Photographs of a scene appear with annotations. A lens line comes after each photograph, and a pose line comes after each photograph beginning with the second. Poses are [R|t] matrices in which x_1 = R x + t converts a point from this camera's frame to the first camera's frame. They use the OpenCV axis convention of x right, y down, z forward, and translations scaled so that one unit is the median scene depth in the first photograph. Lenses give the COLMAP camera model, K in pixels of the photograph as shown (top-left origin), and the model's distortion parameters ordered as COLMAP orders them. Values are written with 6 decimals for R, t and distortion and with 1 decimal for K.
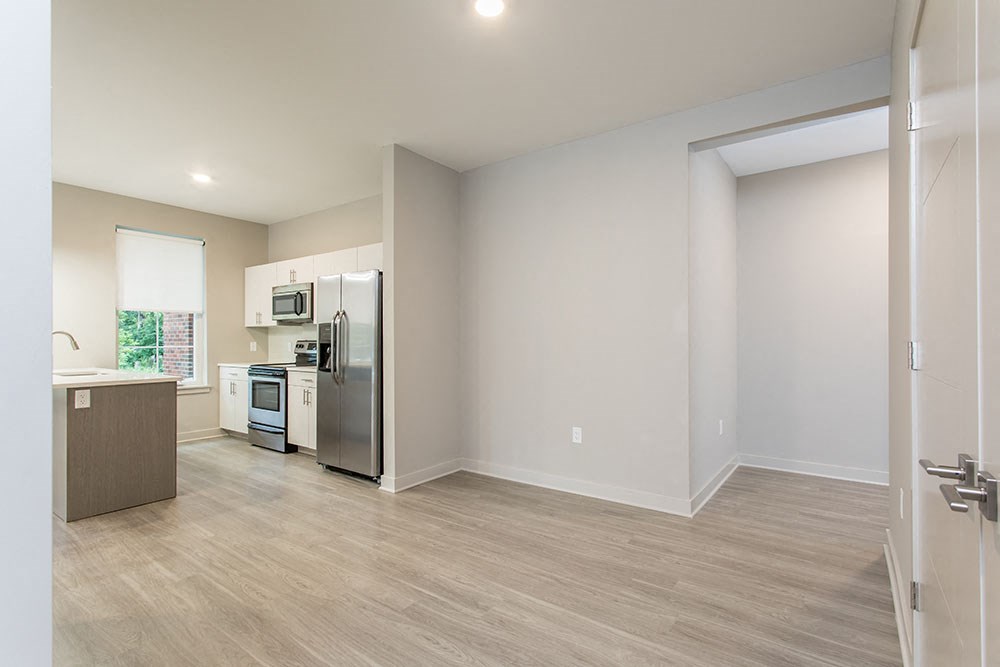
lens RADIAL K [[474.7, 0, 502.8], [0, 474.7, 338.0], [0, 0, 1]] dist [0.004093, 0.000215]
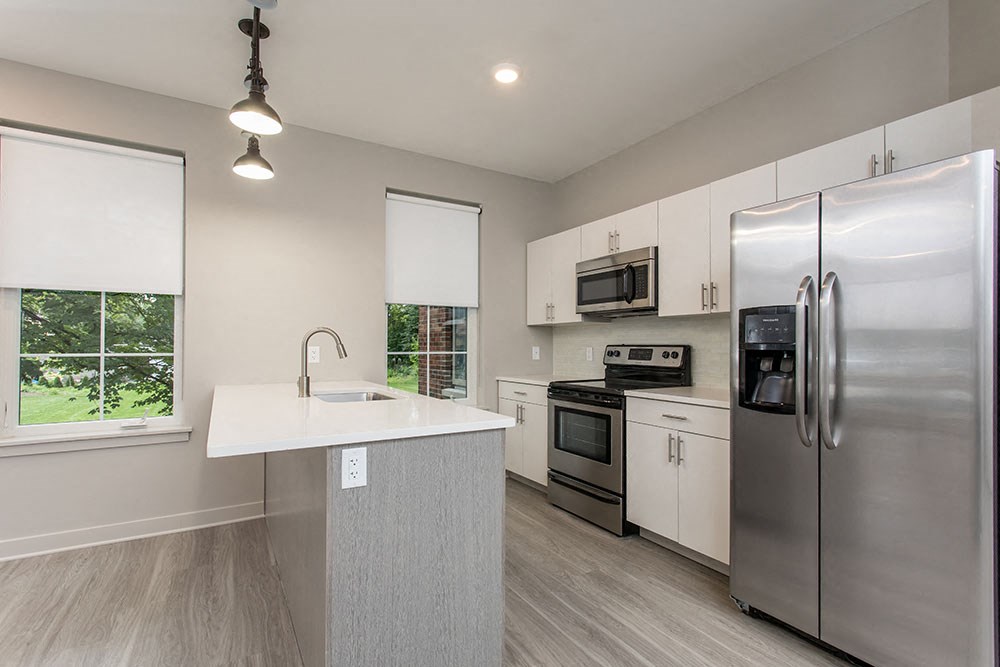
lens RADIAL K [[474.7, 0, 497.6], [0, 474.7, 339.4], [0, 0, 1]] dist [0.004093, 0.000215]
pose [[0.914598, -0.003608, -0.404348, -0.332316], [0.000630, 0.999972, -0.007497, 0.002975], [0.404364, 0.006602, 0.914575, 0.370811]]
